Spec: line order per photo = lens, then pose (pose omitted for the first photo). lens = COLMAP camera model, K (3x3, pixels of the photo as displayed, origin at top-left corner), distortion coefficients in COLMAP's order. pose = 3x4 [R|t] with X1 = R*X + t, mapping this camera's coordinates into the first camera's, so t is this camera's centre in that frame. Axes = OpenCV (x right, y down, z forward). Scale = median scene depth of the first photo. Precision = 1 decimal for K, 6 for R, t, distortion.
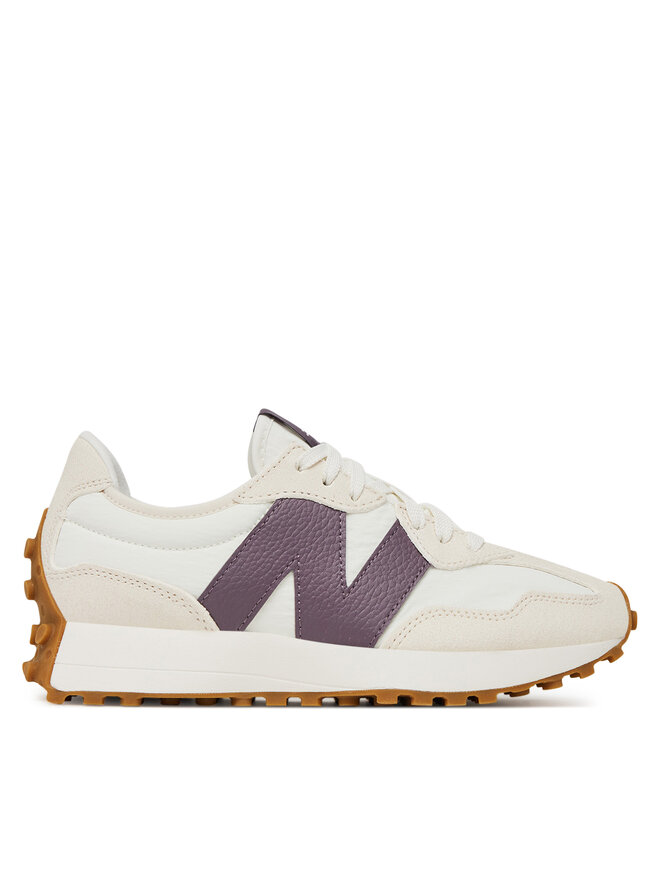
lens RADIAL K [[1323.0, 0, 328.8], [0, 1323.0, 440.6], [0, 0, 1]] dist [-0.135651, 0.000000]
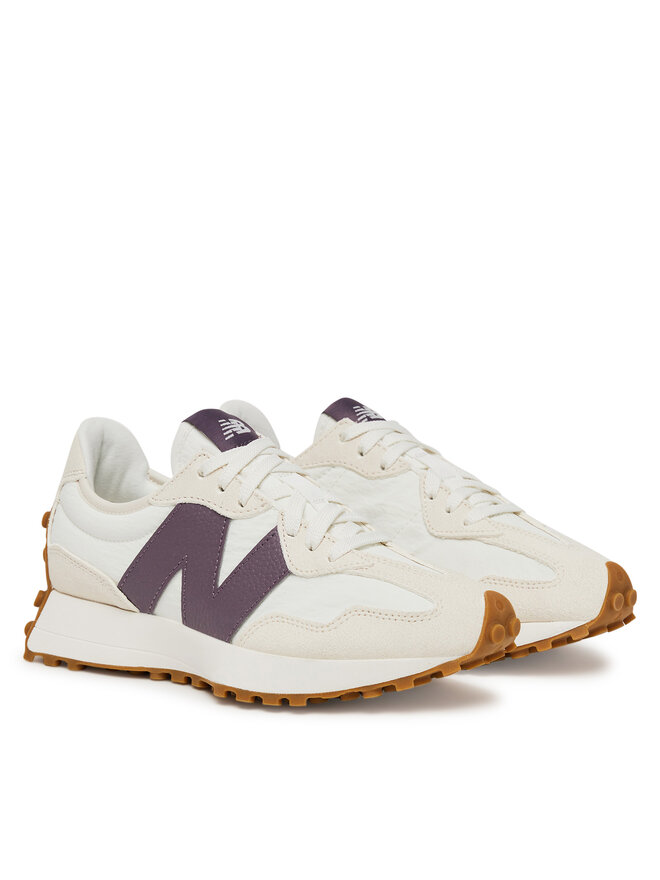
lens RADIAL K [[2616.7, 0, 328.7], [0, 2616.7, 441.7], [0, 0, 1]] dist [0.267469, 0.000000]
pose [[0.790648, 0.064339, -0.608882, 1.432588], [0.082782, 0.974099, 0.210426, -0.471156], [0.606649, -0.216777, 0.764843, -0.633306]]
